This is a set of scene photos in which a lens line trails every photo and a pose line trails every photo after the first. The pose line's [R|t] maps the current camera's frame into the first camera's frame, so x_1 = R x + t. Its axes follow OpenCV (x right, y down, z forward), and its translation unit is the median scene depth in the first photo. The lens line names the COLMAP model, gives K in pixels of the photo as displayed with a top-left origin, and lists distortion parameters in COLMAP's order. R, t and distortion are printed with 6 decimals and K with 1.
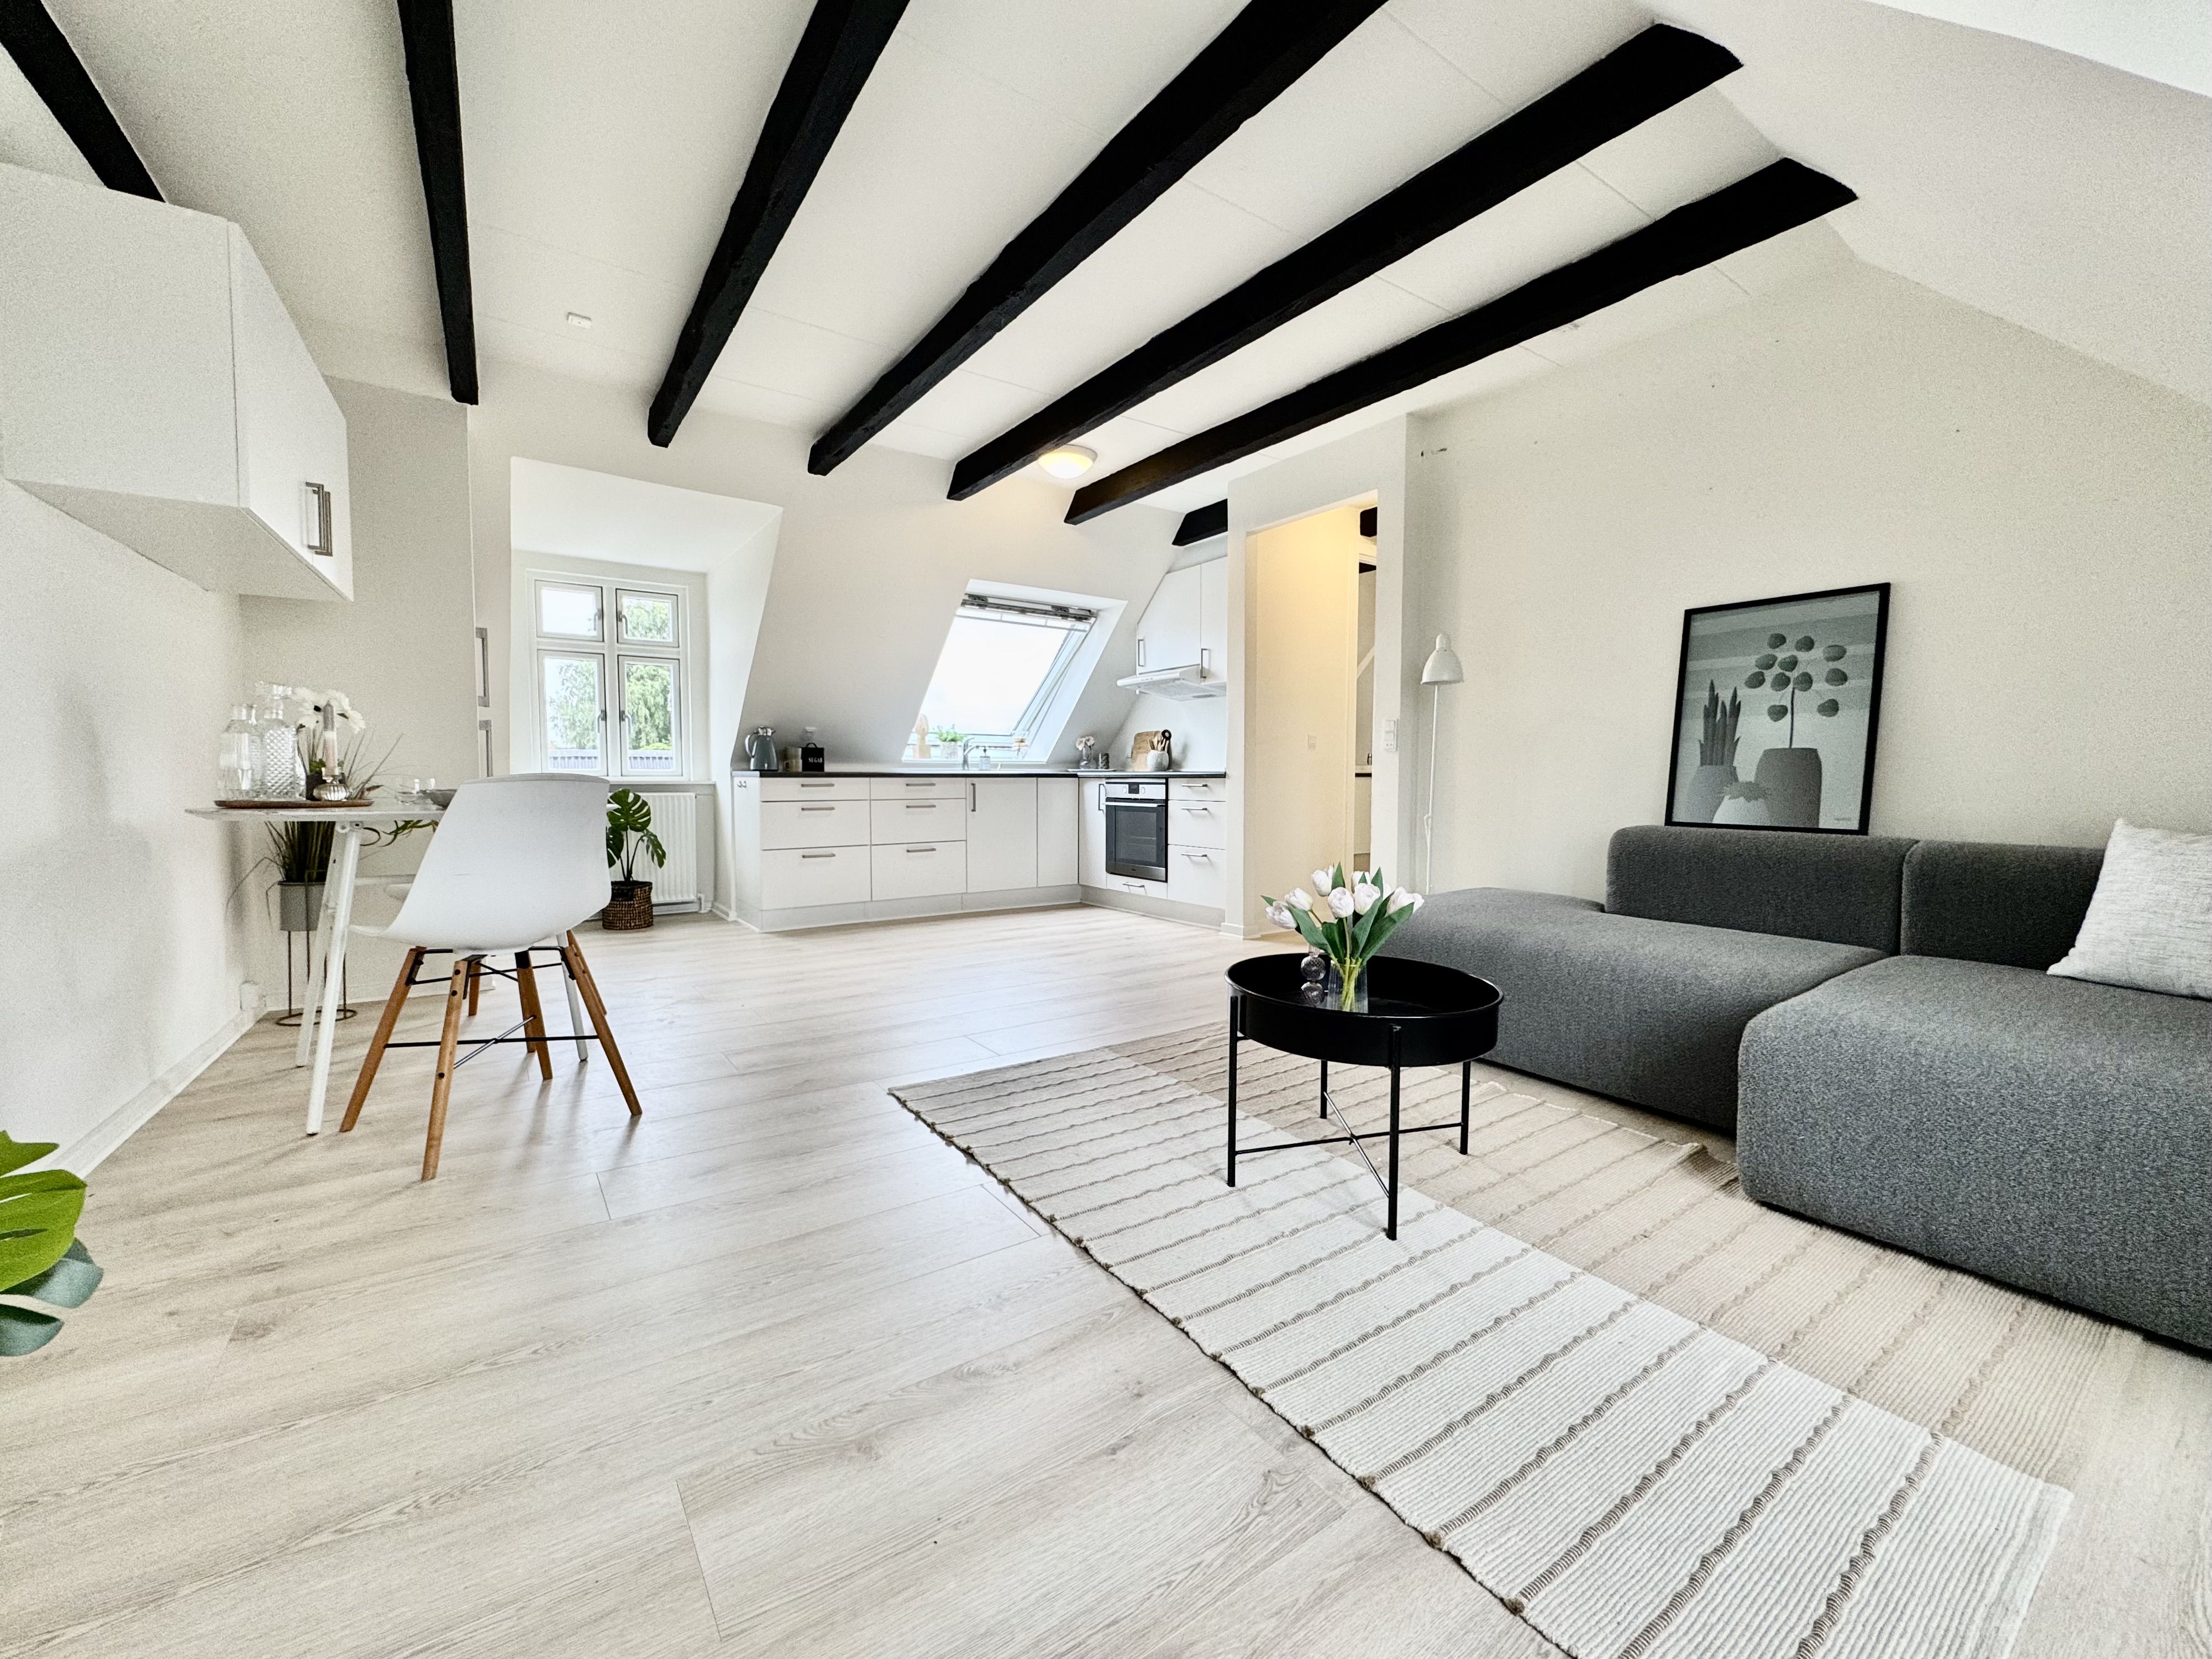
lens RADIAL K [[879.4, 0, 1106.0], [0, 879.4, 829.5], [0, 0, 1]] dist [0.026224, 0.000047]
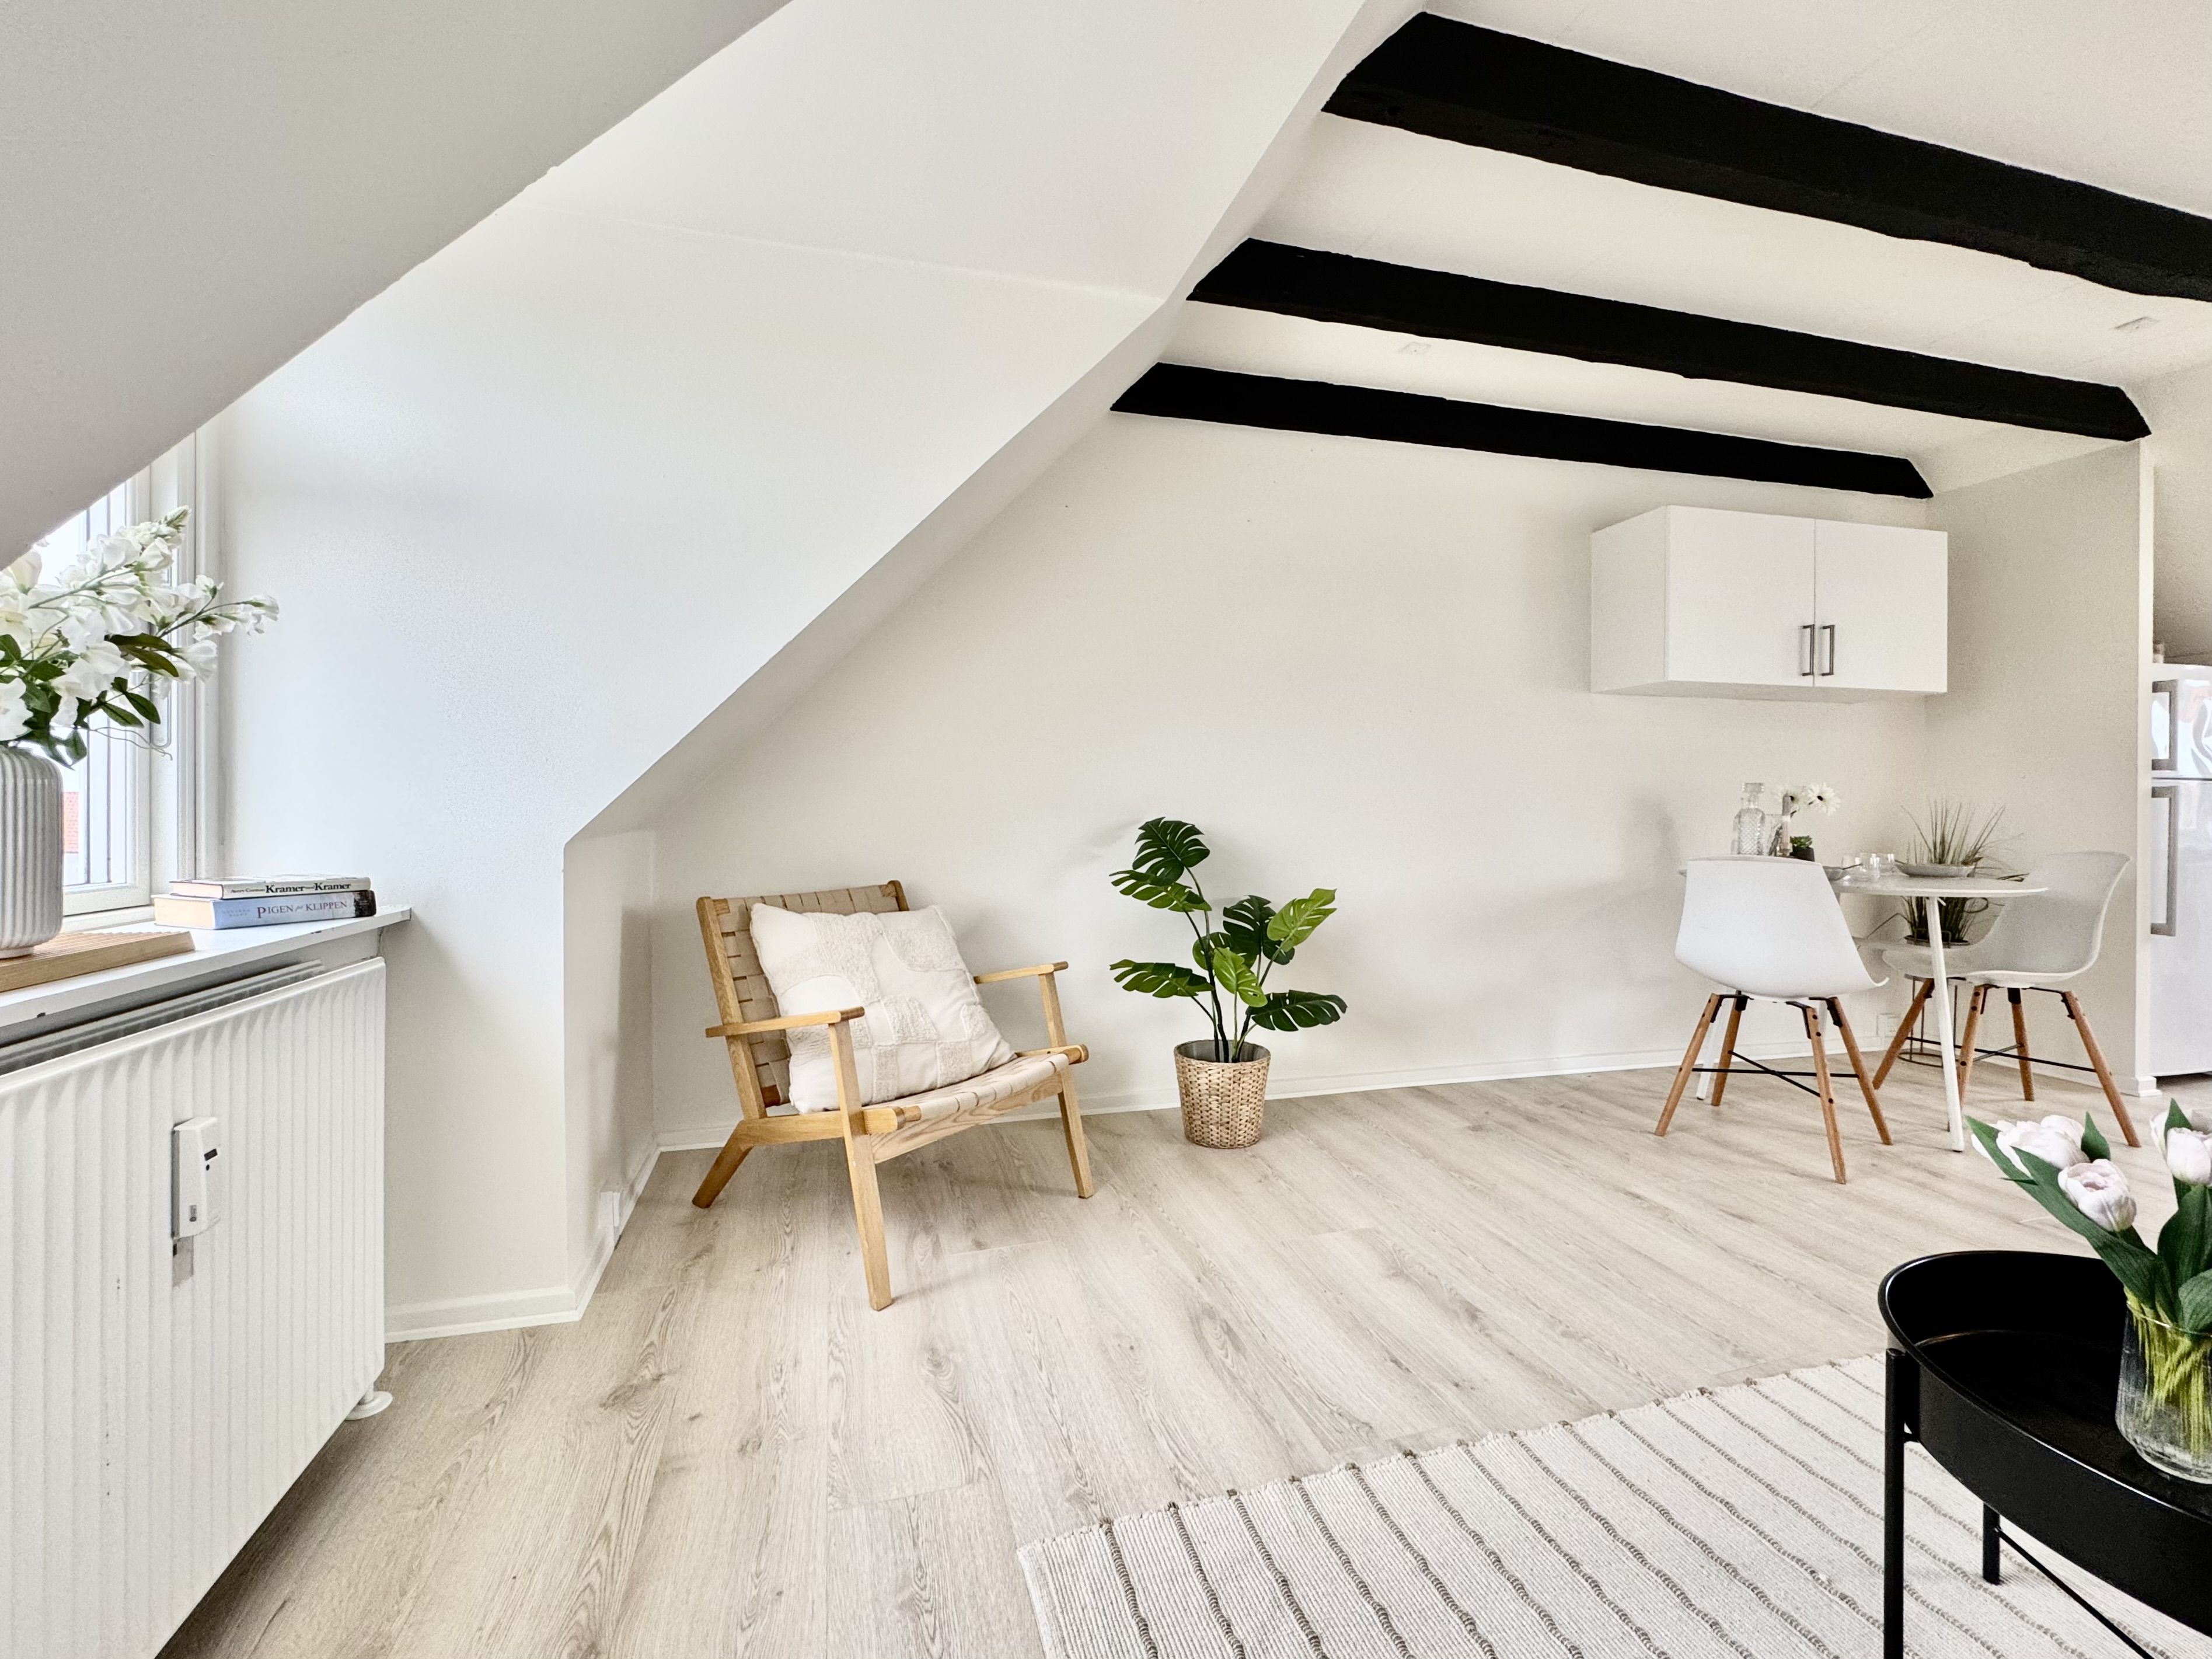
lens RADIAL K [[913.0, 0, 1106.0], [0, 913.0, 829.5], [0, 0, 1]] dist [-0.000838, -0.000036]
pose [[-0.329171, -0.004312, -0.944260, 1.119572], [-0.053511, 0.998468, 0.014095, -0.090013], [0.942753, 0.055168, -0.328898, 0.749744]]
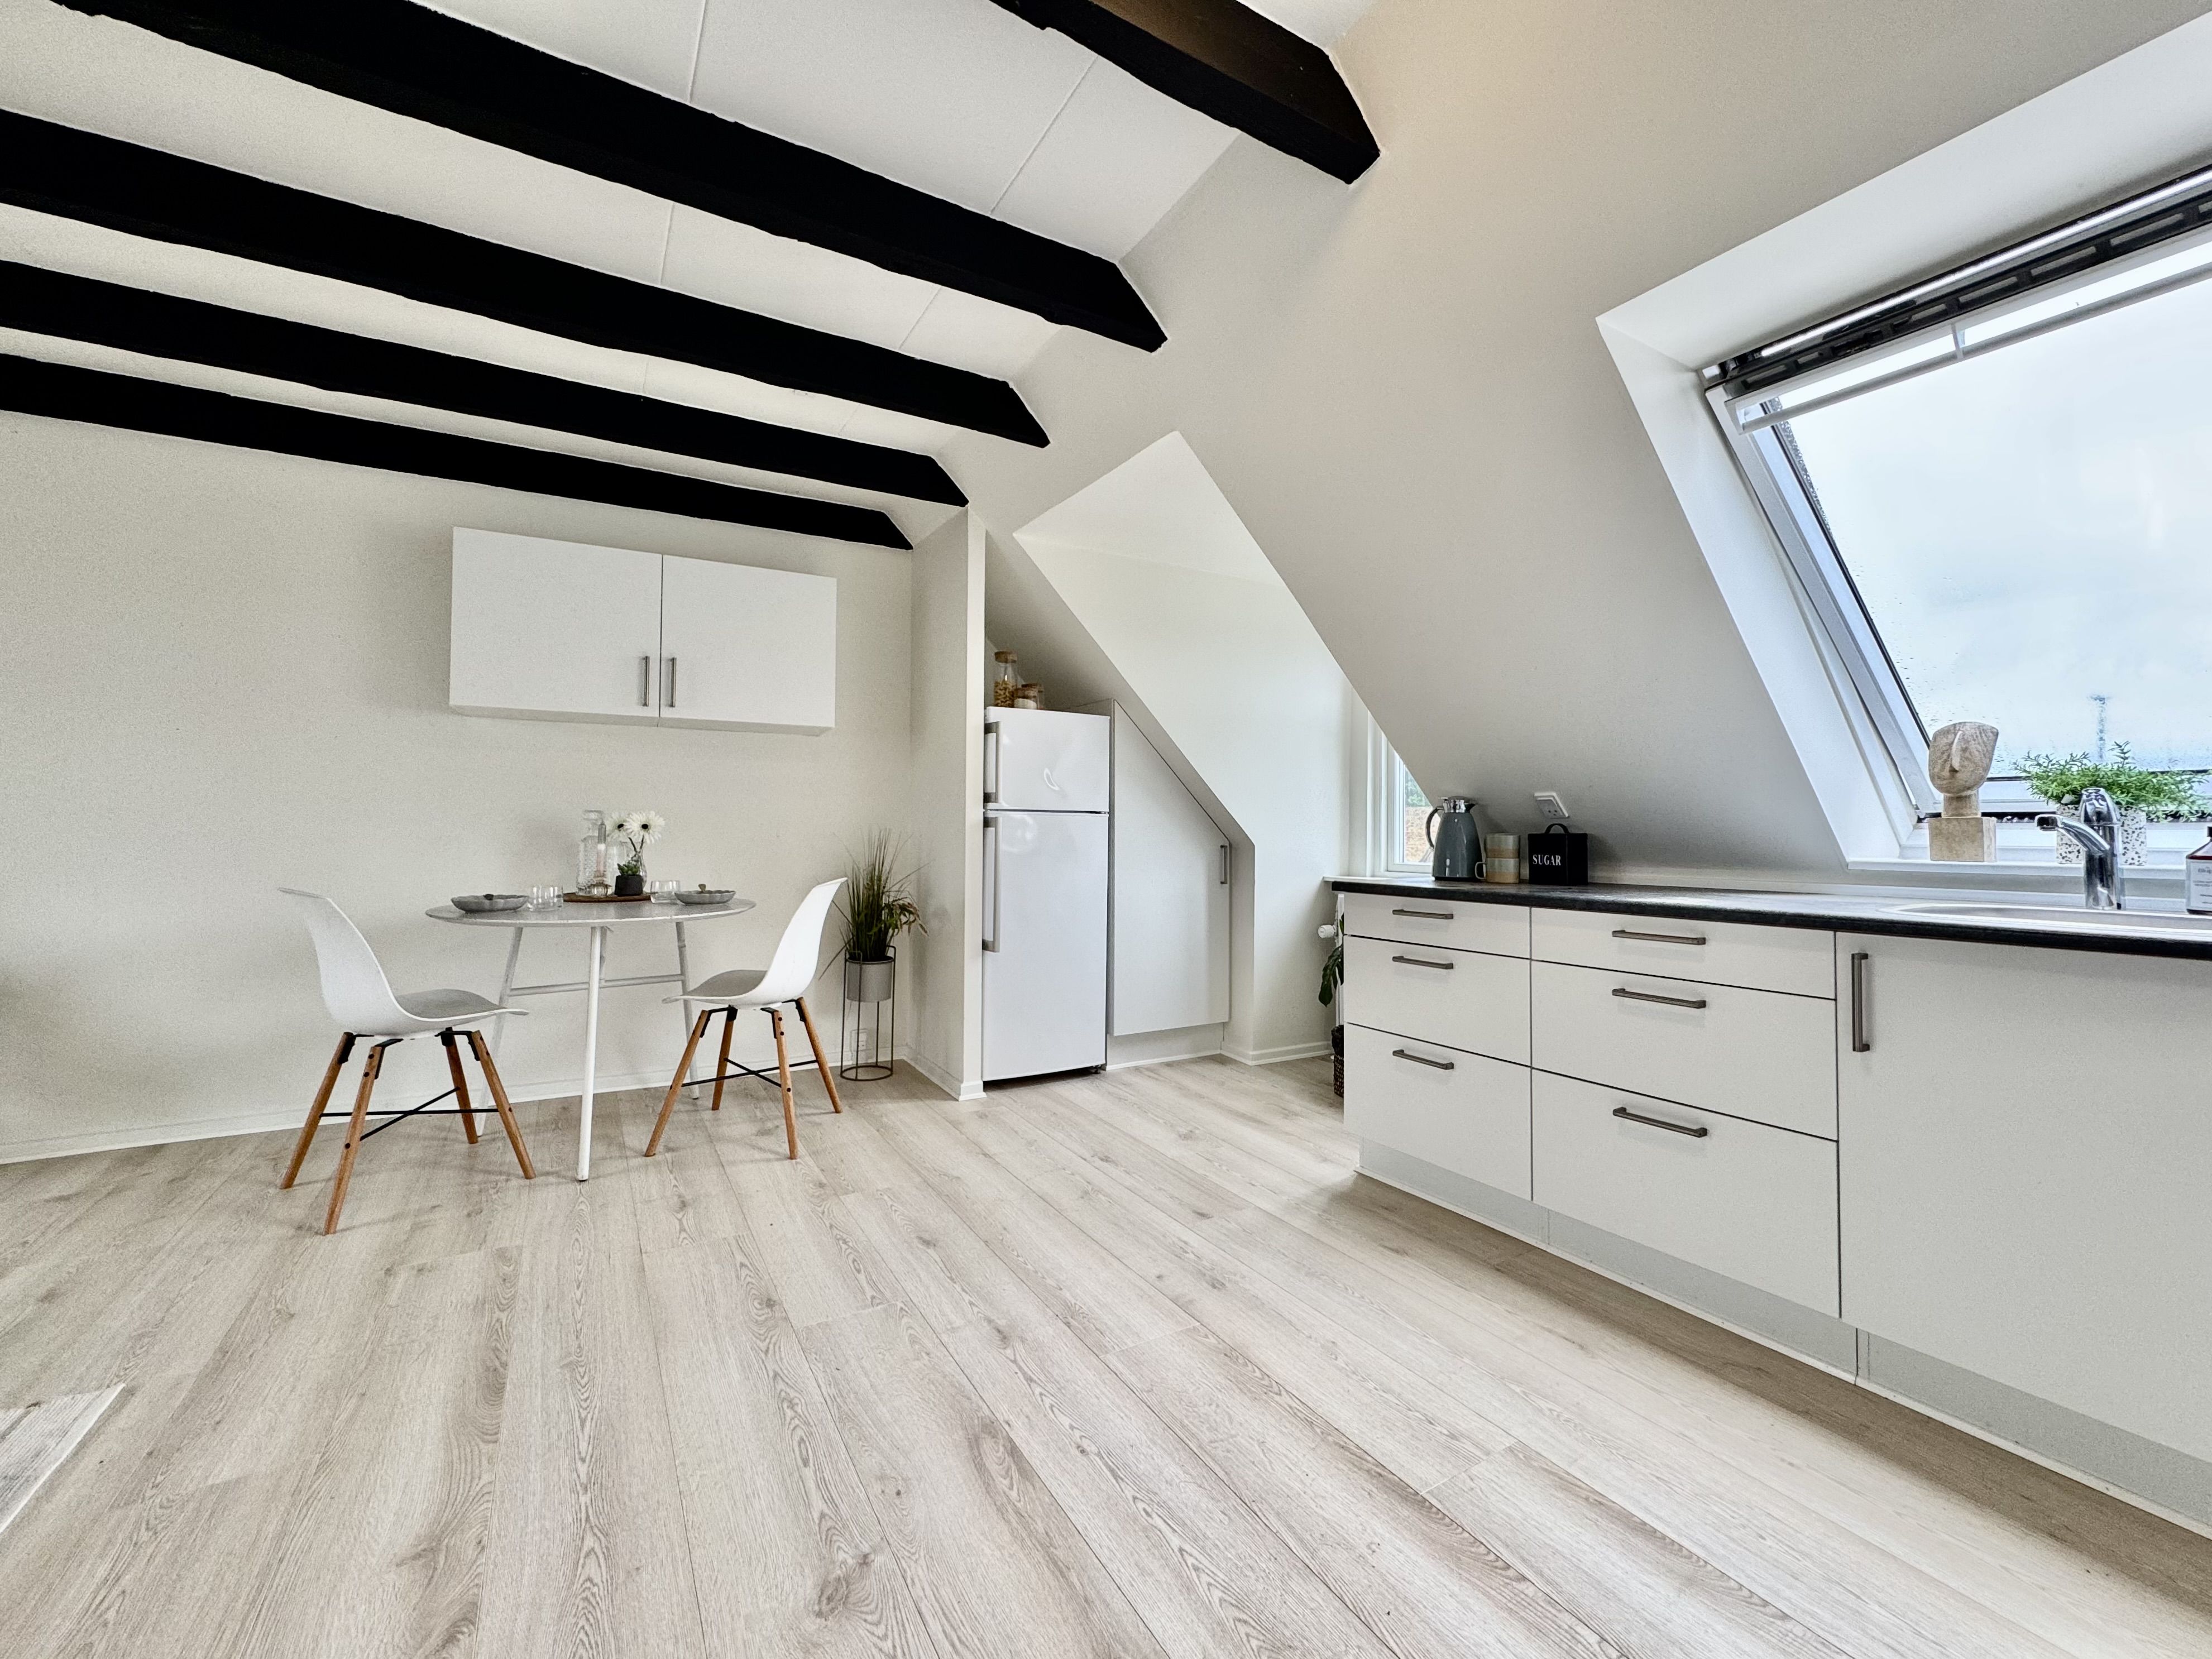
lens RADIAL K [[883.8, 0, 1102.8], [0, 883.8, 814.6], [0, 0, 1]] dist [-0.001612, -0.000100]
pose [[-0.081614, -0.023957, -0.996376, 0.580959], [-0.066500, 0.997614, -0.018540, -0.277064], [0.994443, 0.064746, -0.083013, 2.803222]]
